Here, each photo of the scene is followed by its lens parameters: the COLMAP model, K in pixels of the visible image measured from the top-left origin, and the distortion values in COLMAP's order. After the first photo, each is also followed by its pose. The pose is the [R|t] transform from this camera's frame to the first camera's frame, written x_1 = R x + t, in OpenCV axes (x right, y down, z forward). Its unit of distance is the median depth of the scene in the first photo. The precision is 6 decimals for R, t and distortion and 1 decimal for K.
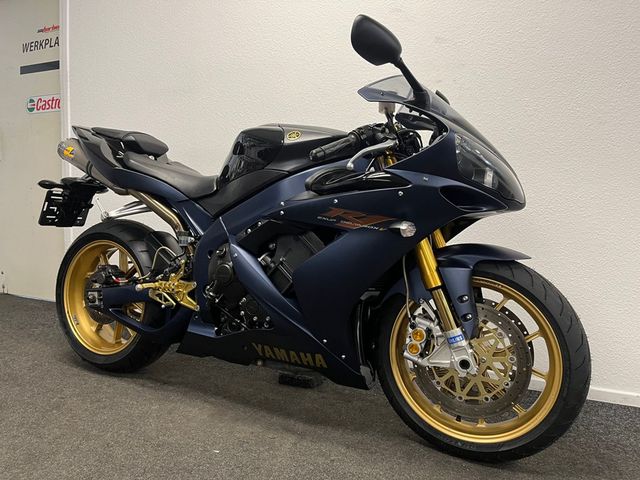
lens RADIAL K [[476.9, 0, 318.1], [0, 476.9, 238.7], [0, 0, 1]] dist [0.062978, -0.099383]
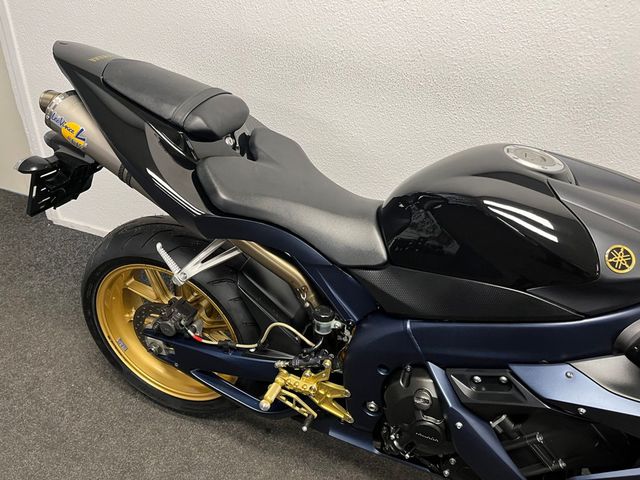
lens RADIAL K [[472.0, 0, 316.3], [0, 472.0, 239.2], [0, 0, 1]] dist [0.105150, -0.141071]
pose [[0.992417, -0.024438, 0.120462, -0.358010], [-0.036157, 0.878635, 0.476124, -0.391589], [-0.117478, -0.476869, 0.871088, 0.499541]]
